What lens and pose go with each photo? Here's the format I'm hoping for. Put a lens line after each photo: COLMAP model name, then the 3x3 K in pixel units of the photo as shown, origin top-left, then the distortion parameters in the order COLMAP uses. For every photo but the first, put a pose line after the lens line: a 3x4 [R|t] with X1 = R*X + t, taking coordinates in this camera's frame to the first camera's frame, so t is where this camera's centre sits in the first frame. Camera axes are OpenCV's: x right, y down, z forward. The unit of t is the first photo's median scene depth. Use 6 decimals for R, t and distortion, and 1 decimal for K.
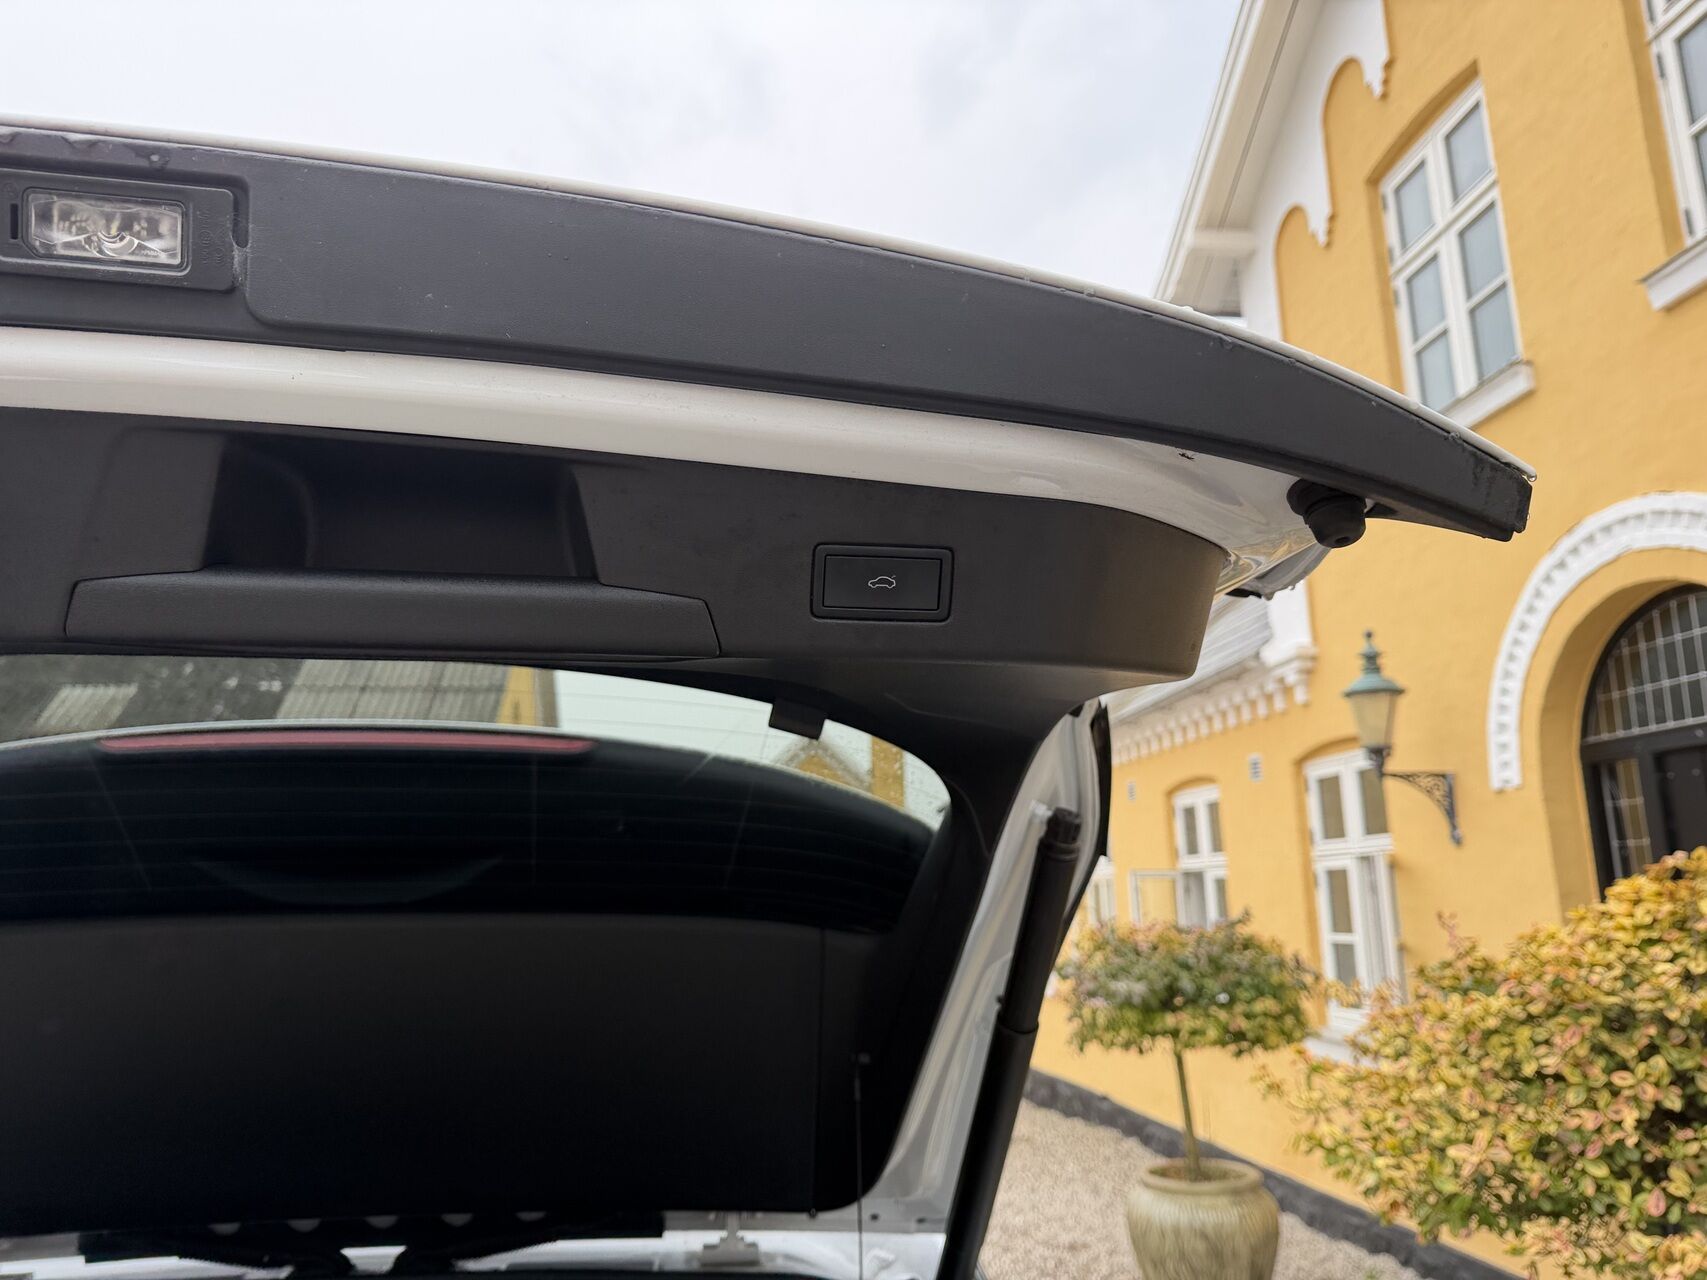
lens RADIAL K [[1211.6, 0, 857.5], [0, 1211.6, 637.6], [0, 0, 1]] dist [0.006563, -0.000746]
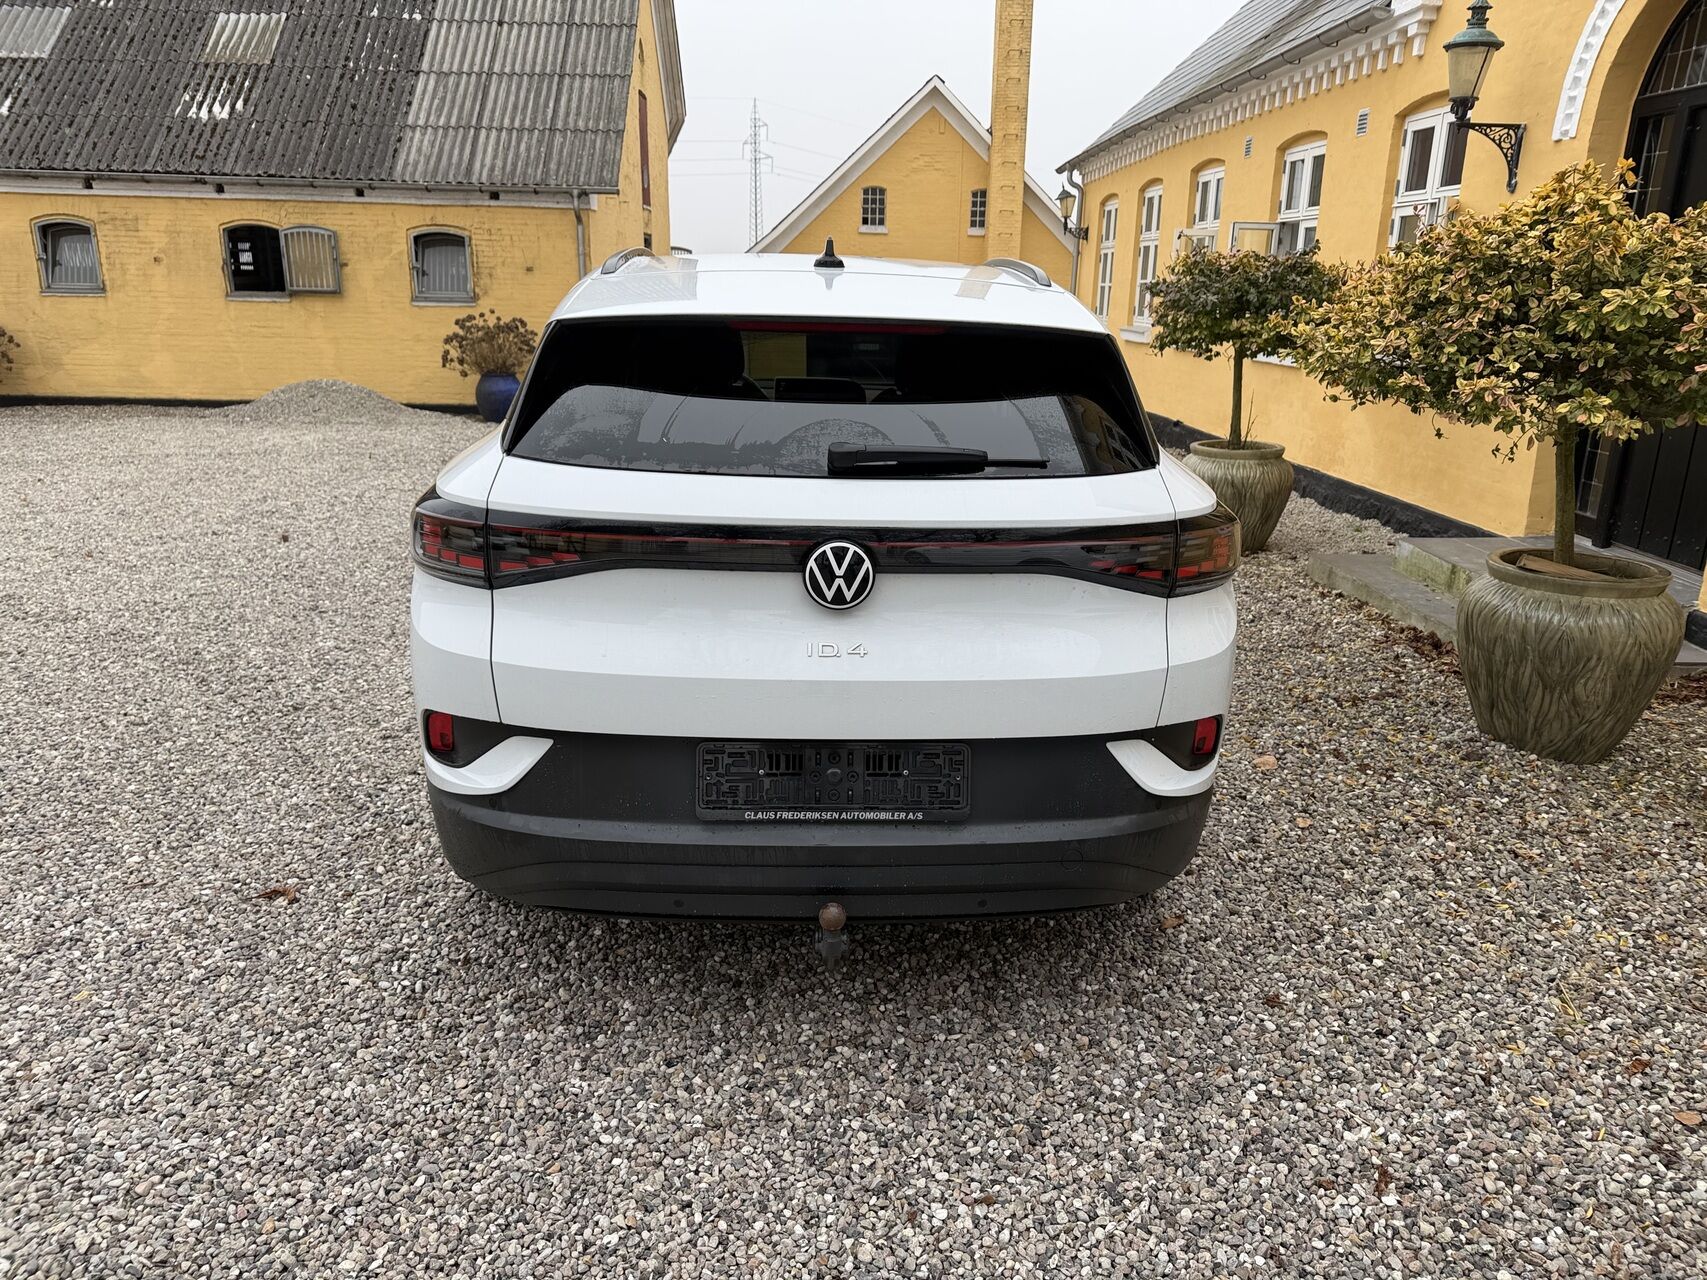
lens RADIAL K [[1211.6, 0, 843.1], [0, 1211.6, 632.1], [0, 0, 1]] dist [0.006563, -0.000746]
pose [[0.995552, 0.061437, -0.071432, -0.040335], [-0.019430, 0.875736, 0.482398, -0.010461], [0.092193, -0.478865, 0.873035, -0.293483]]
